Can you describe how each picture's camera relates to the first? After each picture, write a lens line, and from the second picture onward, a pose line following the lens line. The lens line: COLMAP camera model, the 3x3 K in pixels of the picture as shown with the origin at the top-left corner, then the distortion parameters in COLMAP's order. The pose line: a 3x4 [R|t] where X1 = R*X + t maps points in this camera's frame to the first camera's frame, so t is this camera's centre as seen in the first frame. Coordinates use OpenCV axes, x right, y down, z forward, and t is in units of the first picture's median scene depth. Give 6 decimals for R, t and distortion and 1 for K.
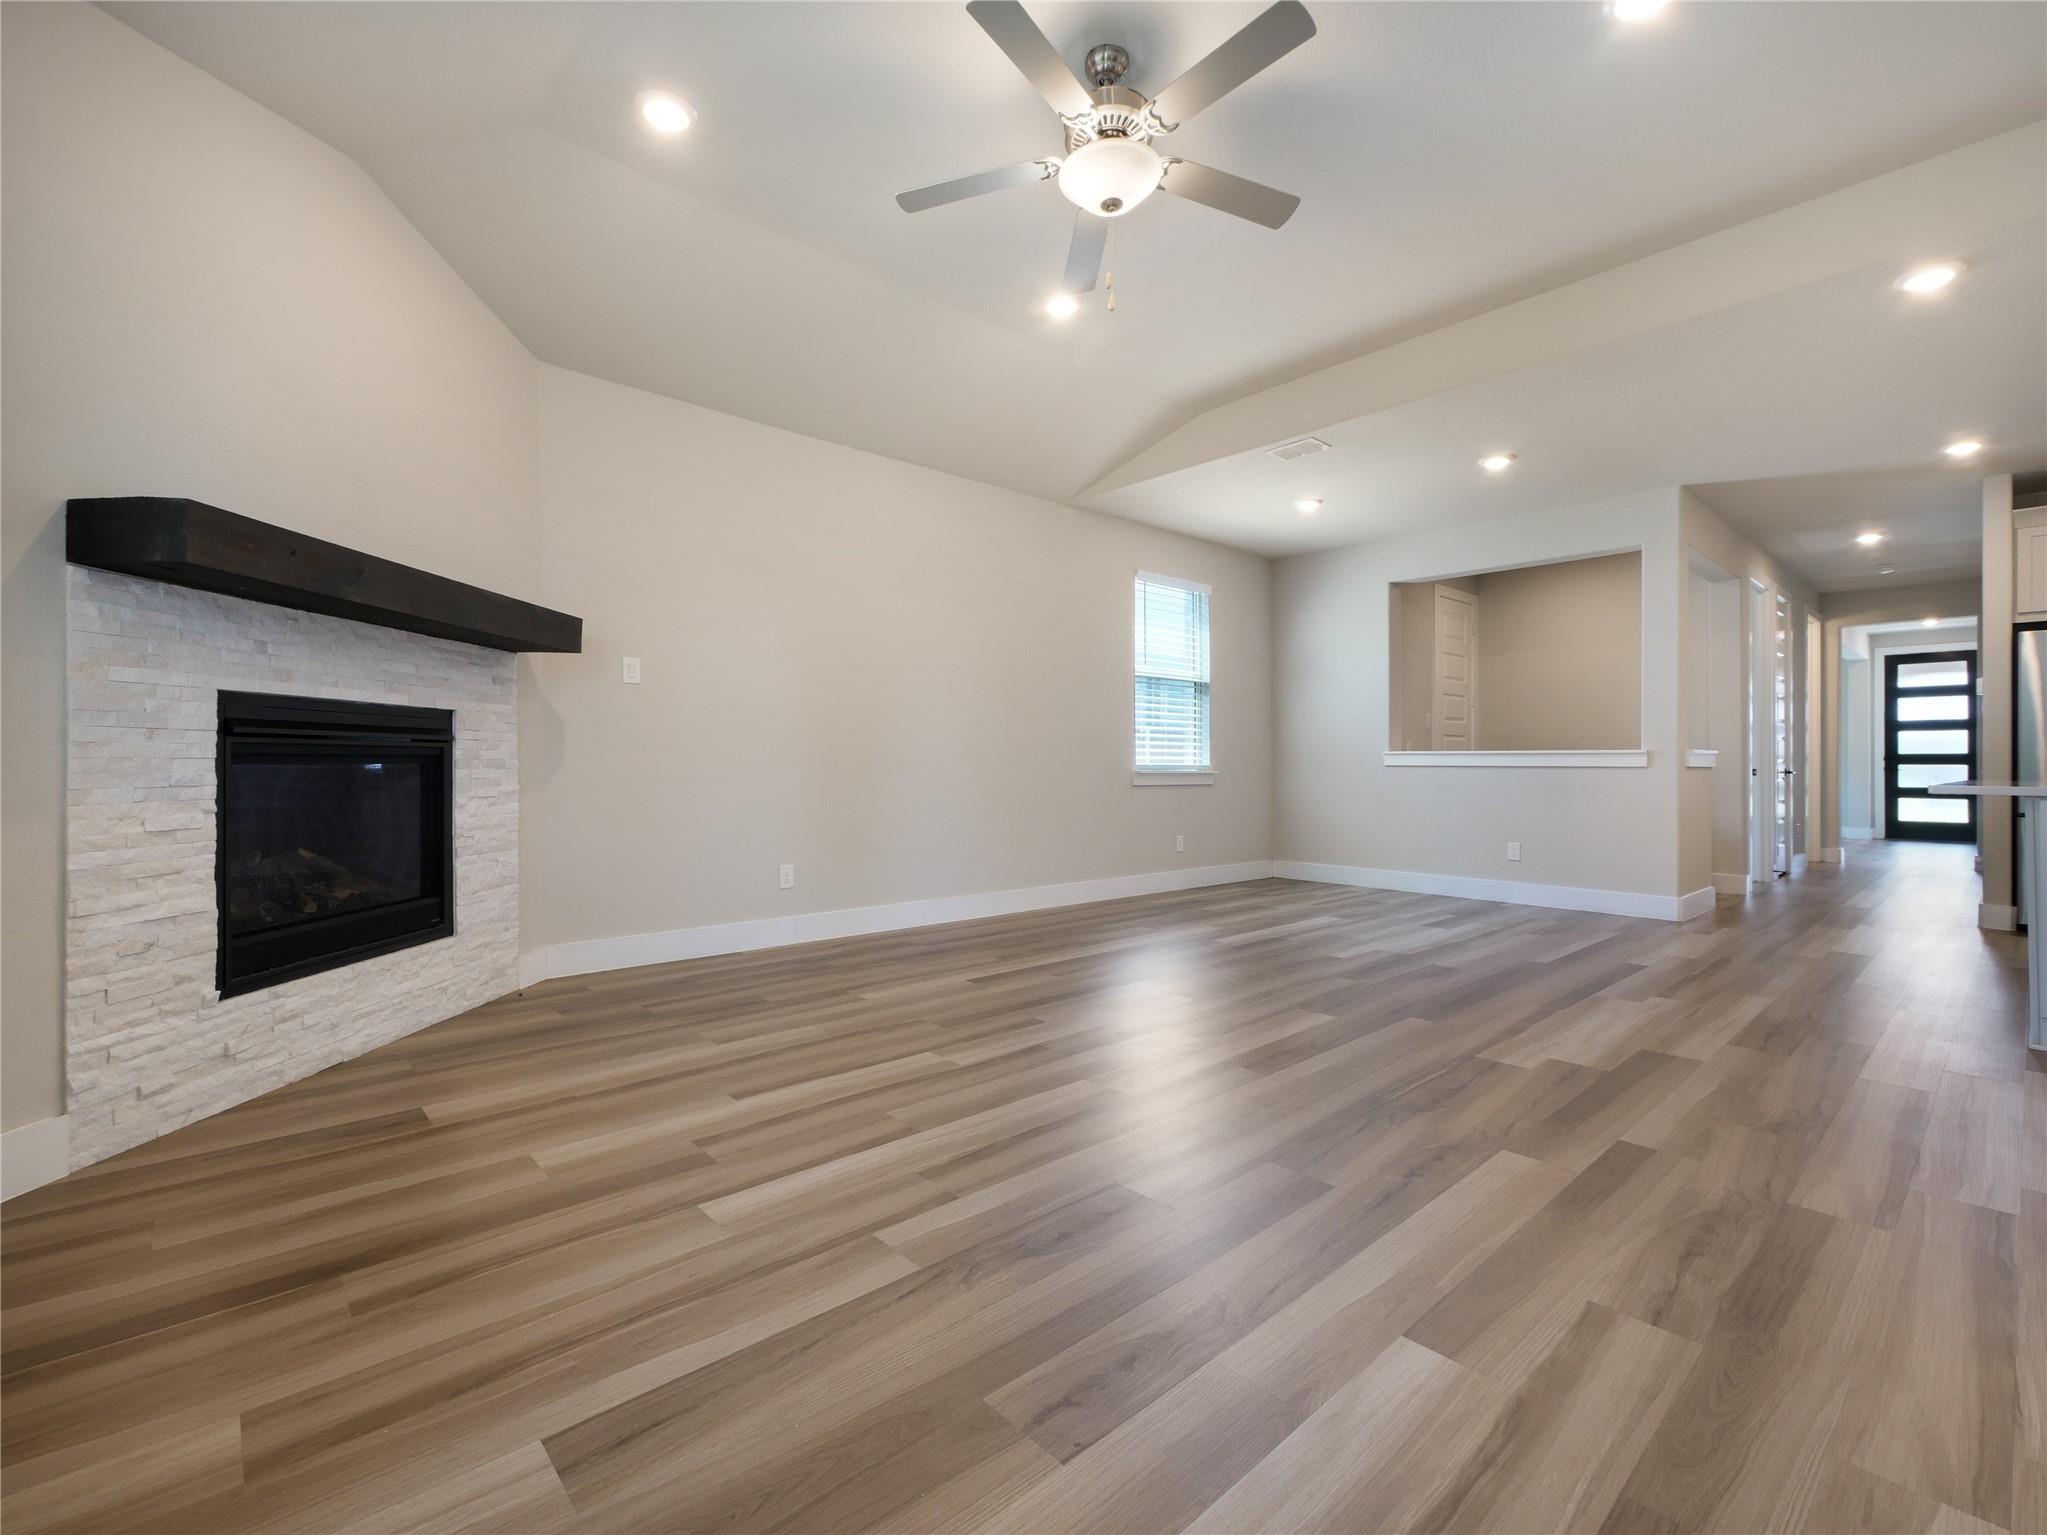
lens RADIAL K [[887.7, 0, 1023.5], [0, 887.7, 767.5], [0, 0, 1]] dist [0.000615, 0.000055]
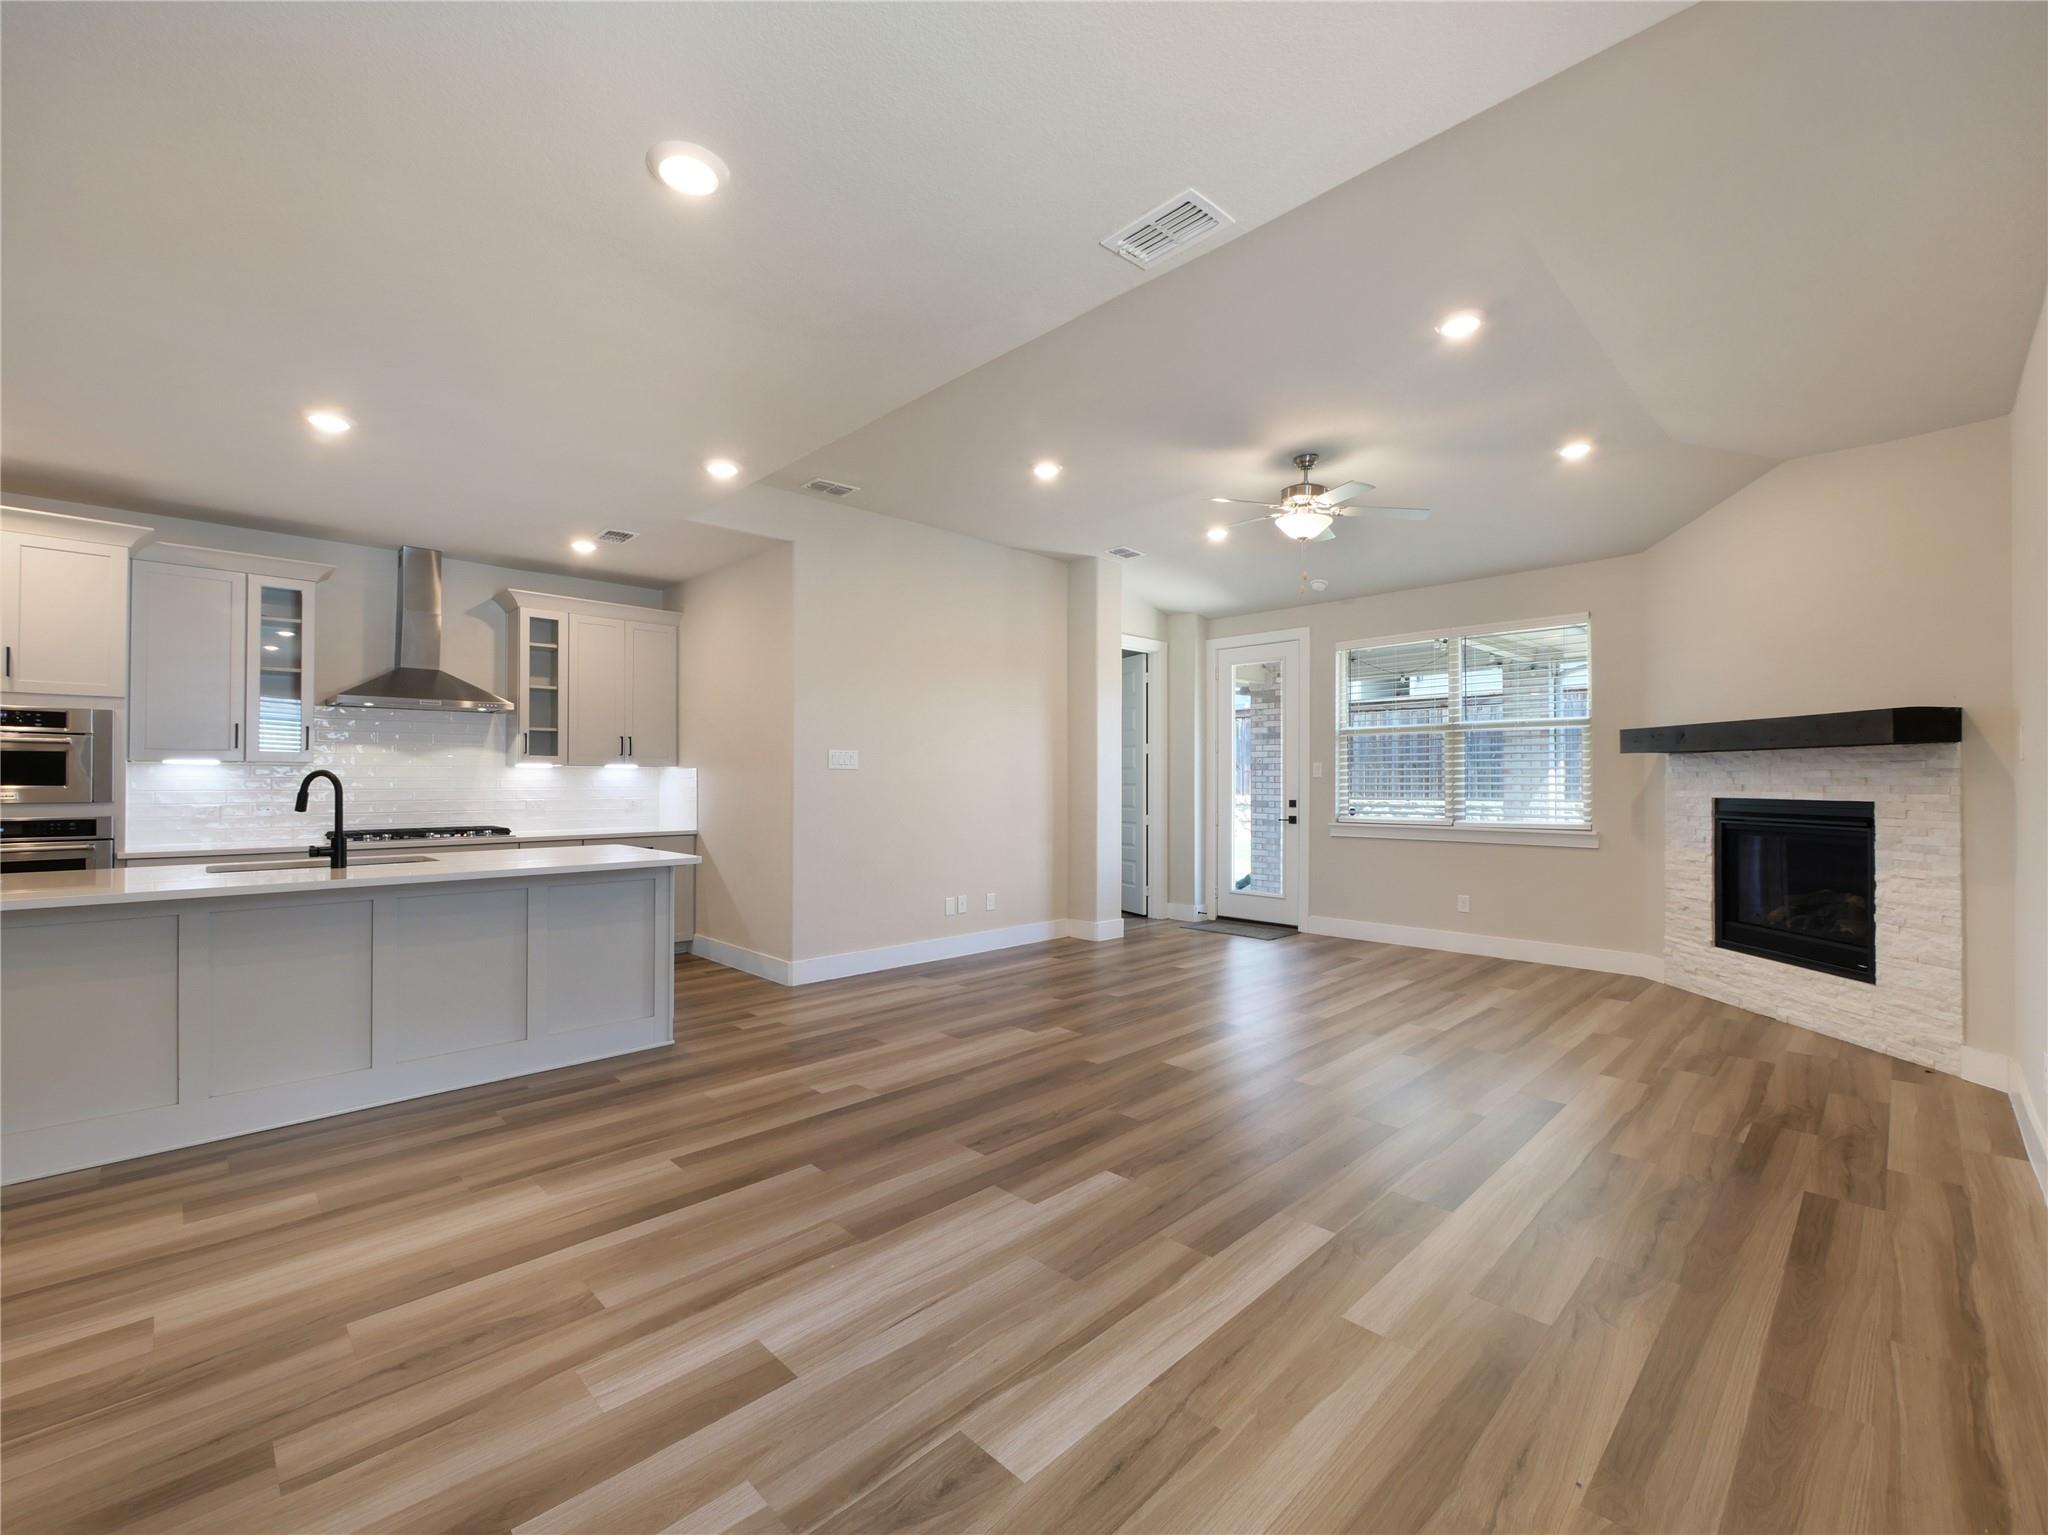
lens RADIAL K [[888.2, 0, 1024.0], [0, 888.2, 767.5], [0, 0, 1]] dist [0.000615, 0.000055]
pose [[-0.998486, -0.008274, -0.054373, 0.618776], [-0.007800, 0.999930, -0.008916, -0.094045], [0.054443, -0.008479, -0.998481, 2.218128]]
